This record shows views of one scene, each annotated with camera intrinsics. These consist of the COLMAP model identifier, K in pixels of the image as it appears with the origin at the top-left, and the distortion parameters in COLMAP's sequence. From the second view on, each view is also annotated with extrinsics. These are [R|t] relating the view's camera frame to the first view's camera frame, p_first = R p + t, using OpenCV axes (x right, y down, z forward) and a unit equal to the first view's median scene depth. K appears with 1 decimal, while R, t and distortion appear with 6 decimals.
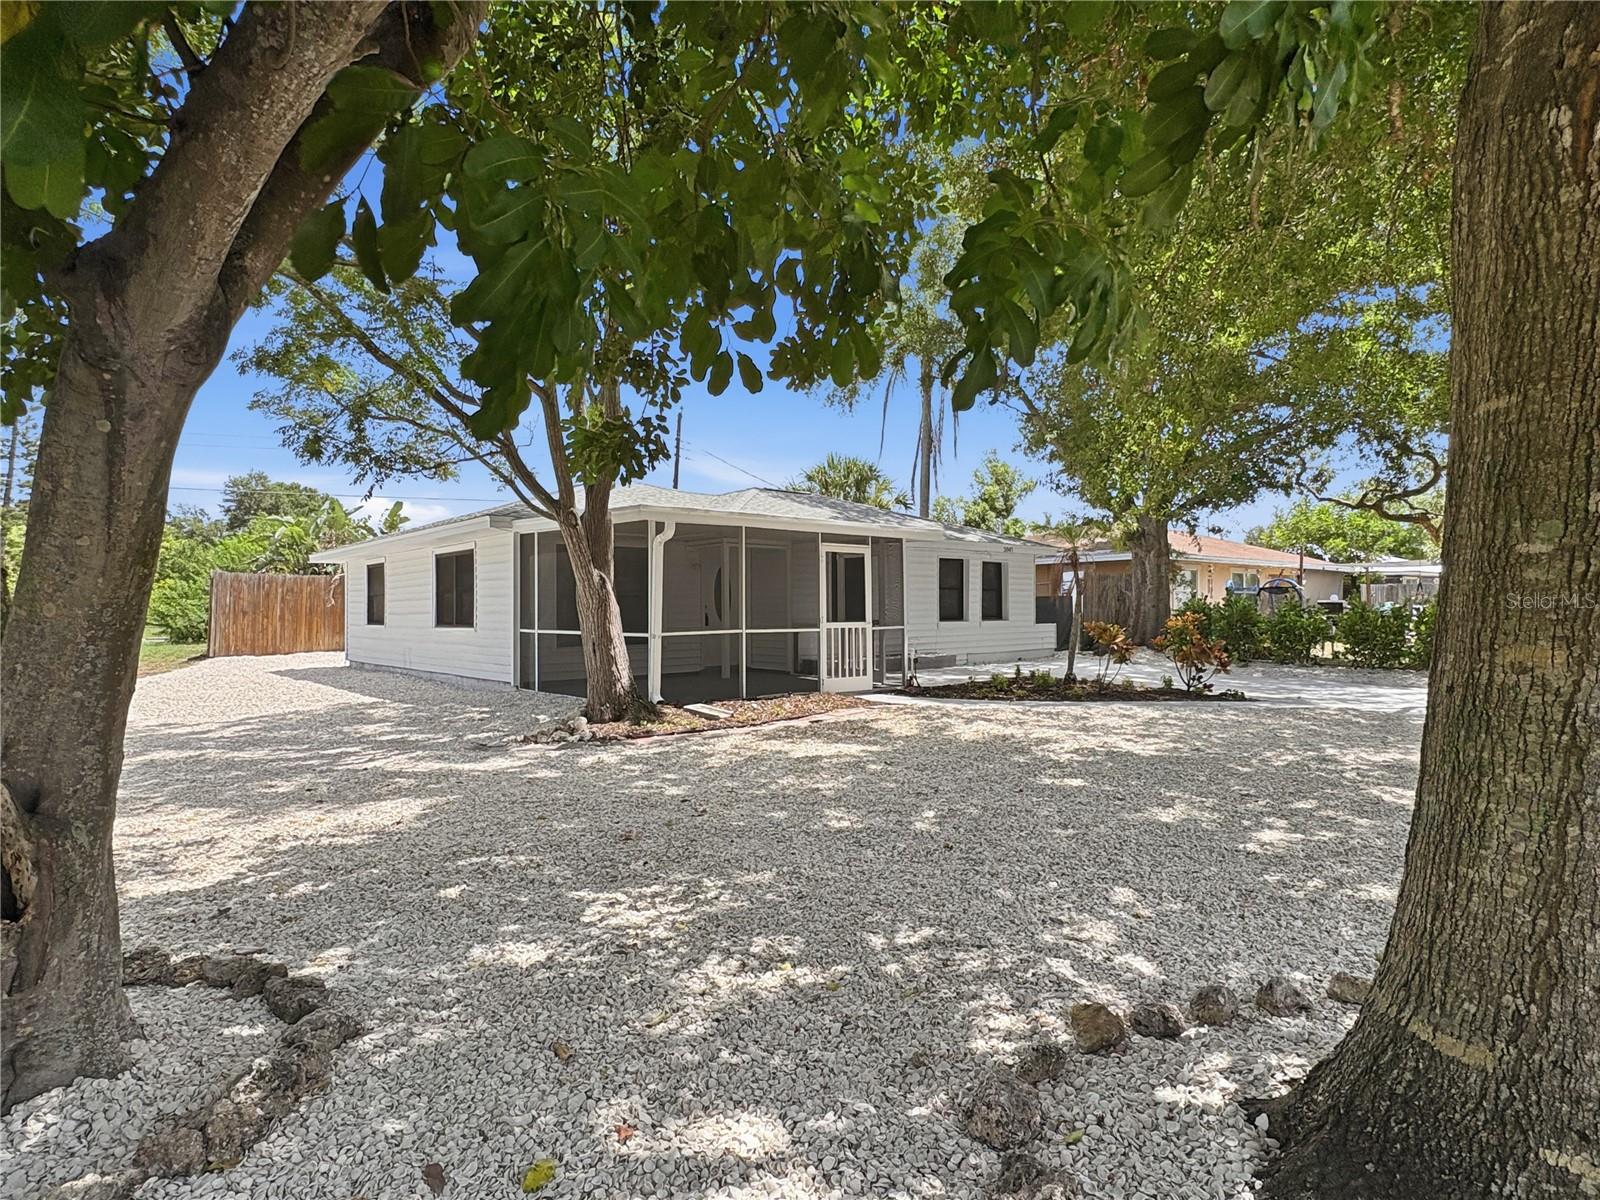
lens RADIAL K [[878.9, 0, 804.0], [0, 878.9, 604.8], [0, 0, 1]] dist [-0.002130, 0.001355]
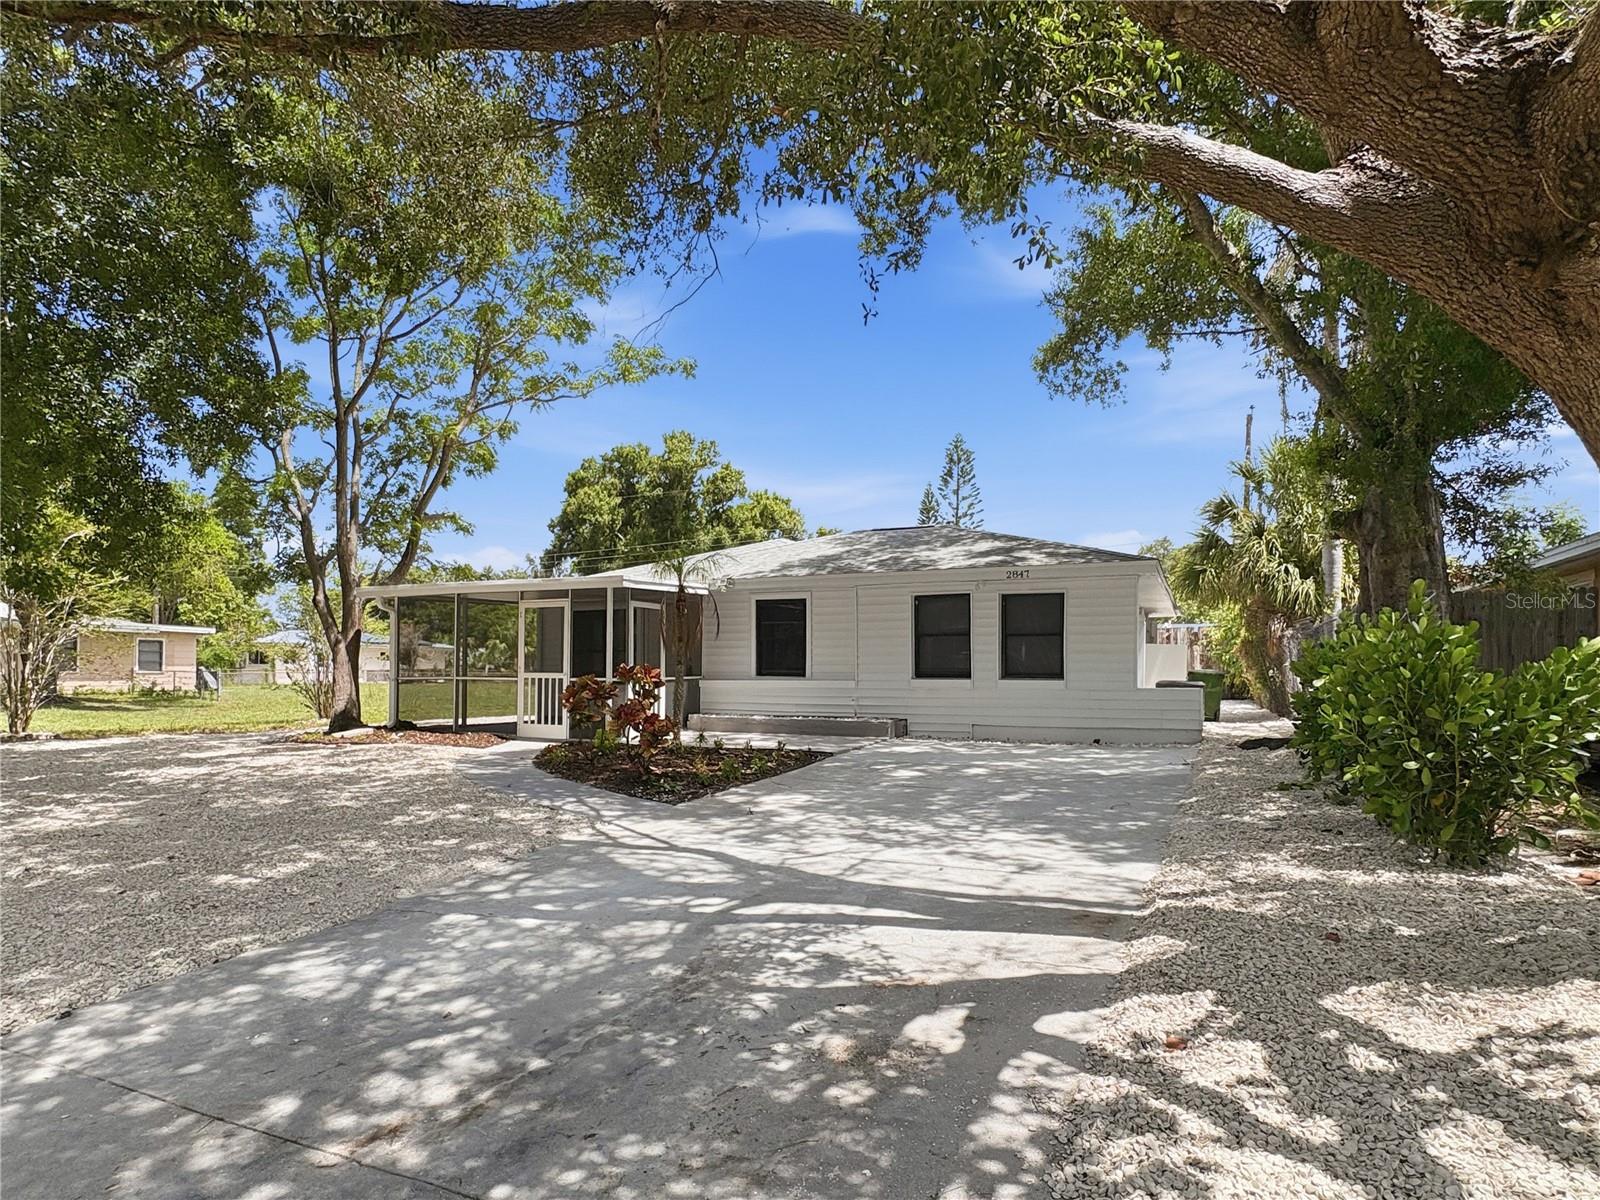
lens RADIAL K [[878.9, 0, 812.7], [0, 878.9, 631.9], [0, 0, 1]] dist [-0.002130, 0.001355]
pose [[0.429009, -0.018933, -0.903102, 1.126776], [0.000021, 0.999781, -0.020949, -0.007056], [0.903300, 0.008968, 0.428915, 0.819792]]
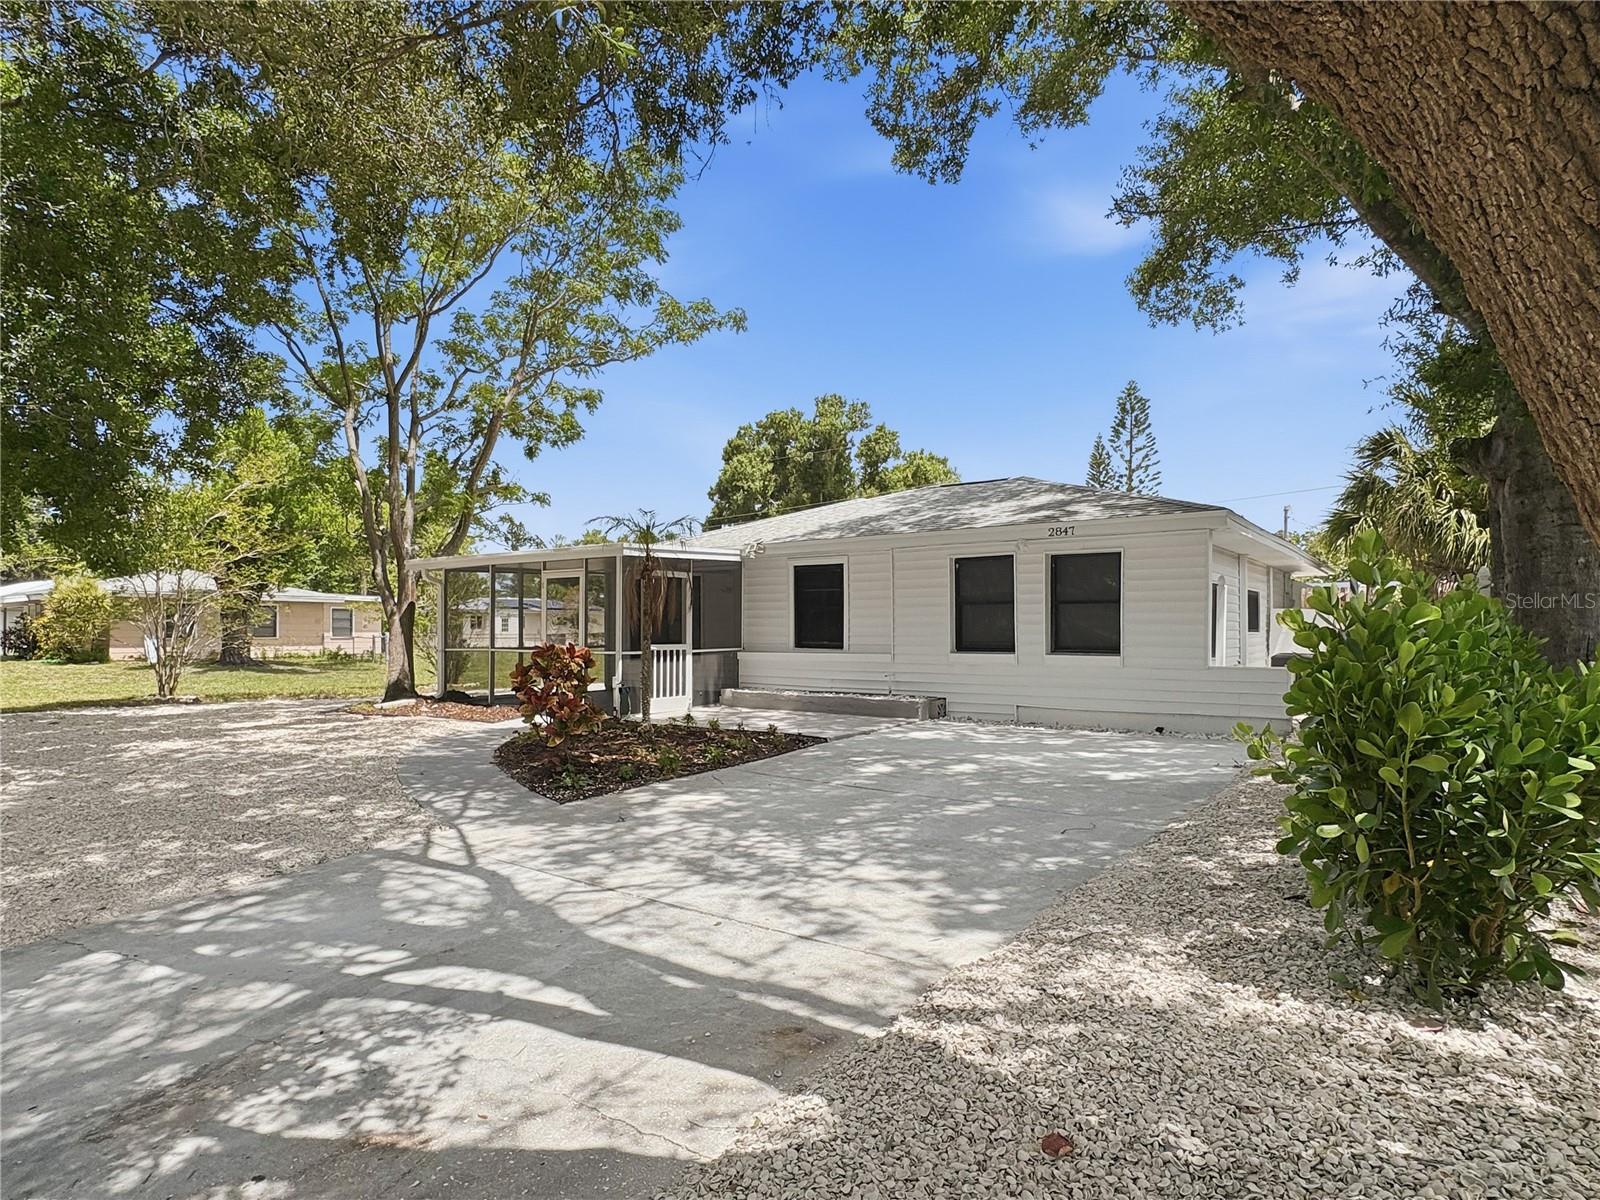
lens RADIAL K [[878.9, 0, 797.1], [0, 878.9, 610.8], [0, 0, 1]] dist [-0.002130, 0.001355]
pose [[0.234564, -0.004309, -0.972091, 1.092130], [0.006140, 0.999977, -0.002951, -0.015635], [0.972081, -0.005276, 0.234585, 1.004027]]
